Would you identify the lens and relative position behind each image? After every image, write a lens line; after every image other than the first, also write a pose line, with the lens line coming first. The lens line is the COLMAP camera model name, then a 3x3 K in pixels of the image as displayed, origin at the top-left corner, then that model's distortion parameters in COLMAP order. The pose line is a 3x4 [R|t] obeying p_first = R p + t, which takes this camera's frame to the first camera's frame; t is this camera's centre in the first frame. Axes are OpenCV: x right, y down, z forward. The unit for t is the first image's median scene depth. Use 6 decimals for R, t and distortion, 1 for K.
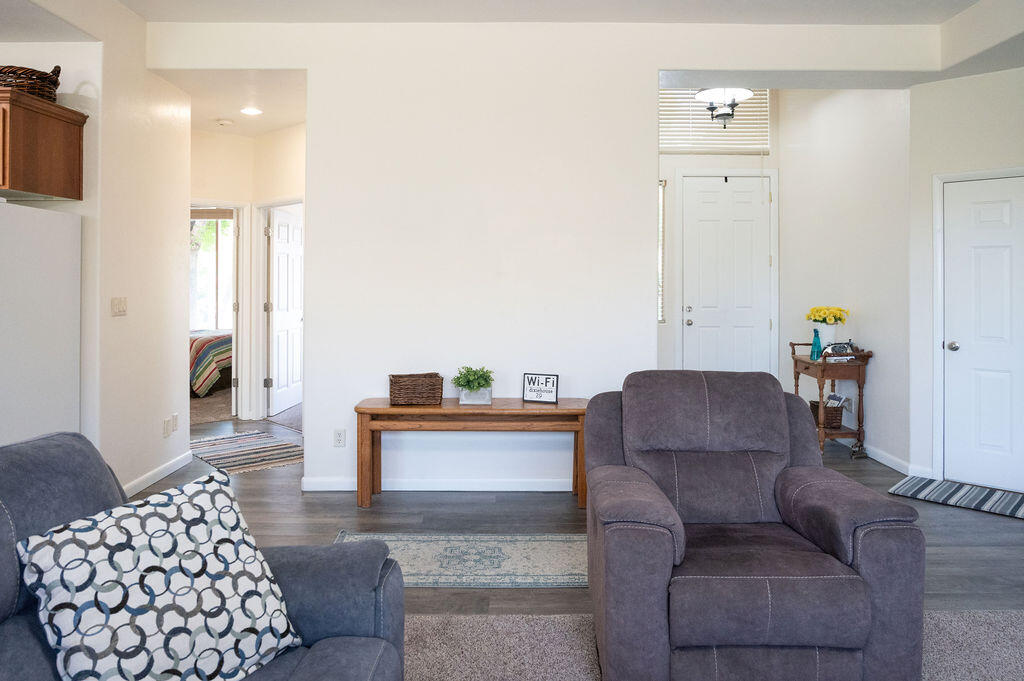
lens RADIAL K [[698.5, 0, 546.3], [0, 698.5, 293.2], [0, 0, 1]] dist [-0.027150, 0.007572]
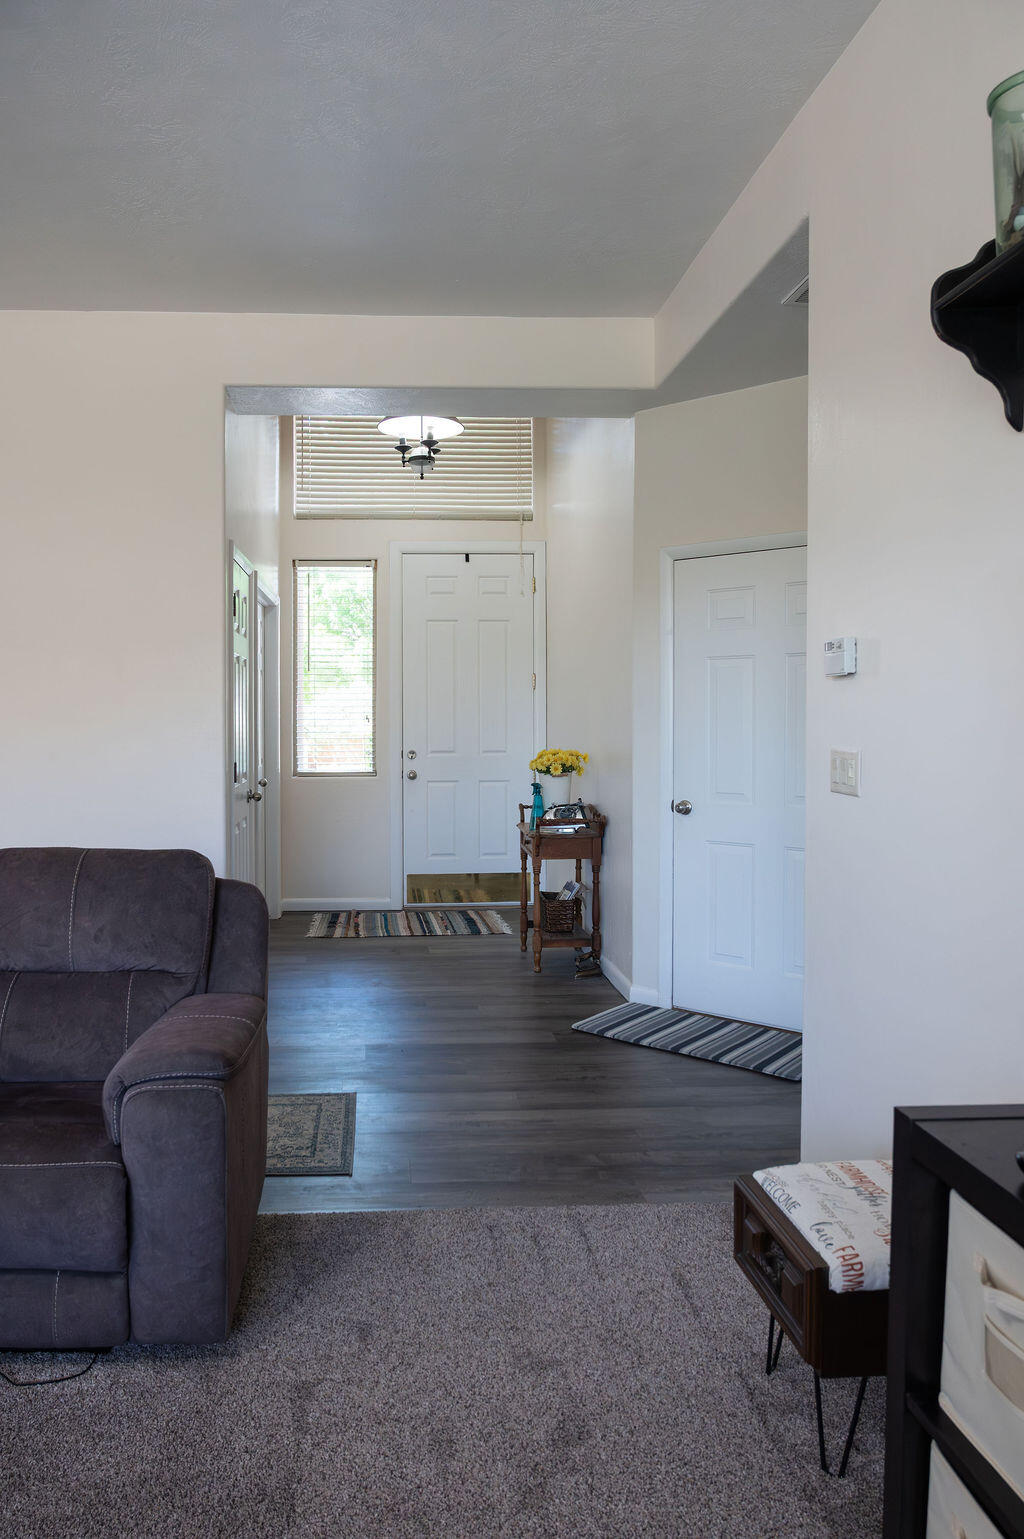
lens RADIAL K [[1049.7, 0, 497.3], [0, 1049.7, 758.8], [0, 0, 1]] dist [-0.027150, 0.007572]
pose [[0.998538, -0.007582, 0.053520, 0.305541], [0.006279, 0.999681, 0.024479, 0.003564], [-0.053689, -0.024107, 0.998267, 0.005656]]
